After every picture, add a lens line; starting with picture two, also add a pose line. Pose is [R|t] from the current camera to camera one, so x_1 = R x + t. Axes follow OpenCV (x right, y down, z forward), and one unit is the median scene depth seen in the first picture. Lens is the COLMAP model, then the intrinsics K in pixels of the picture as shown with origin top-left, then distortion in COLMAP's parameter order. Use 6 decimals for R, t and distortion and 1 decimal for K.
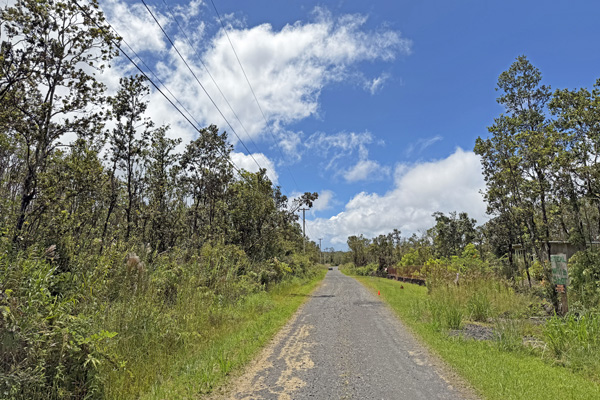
lens RADIAL K [[383.6, 0, 269.4], [0, 383.6, 201.4], [0, 0, 1]] dist [-0.039038, -0.000128]
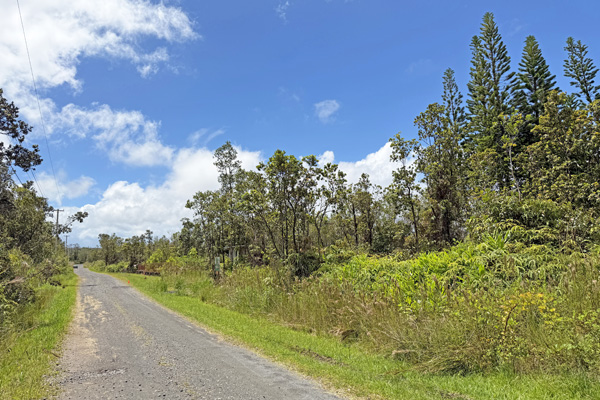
lens RADIAL K [[406.4, 0, 299.4], [0, 406.4, 185.3], [0, 0, 1]] dist [-0.004471, -0.007255]
pose [[0.785855, 0.092924, 0.611389, -0.082051], [-0.080727, 0.995601, -0.047557, -0.048022], [-0.613119, -0.011983, 0.789900, -0.278495]]
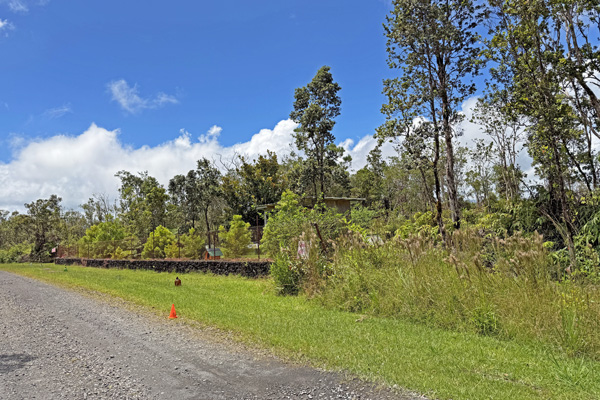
lens RADIAL K [[383.6, 0, 269.4], [0, 383.6, 201.4], [0, 0, 1]] dist [-0.039038, -0.000128]
pose [[0.621785, 0.025077, 0.782787, 0.029558], [-0.067848, 0.997454, 0.021939, 0.055599], [-0.780244, -0.066752, 0.621903, 0.314455]]
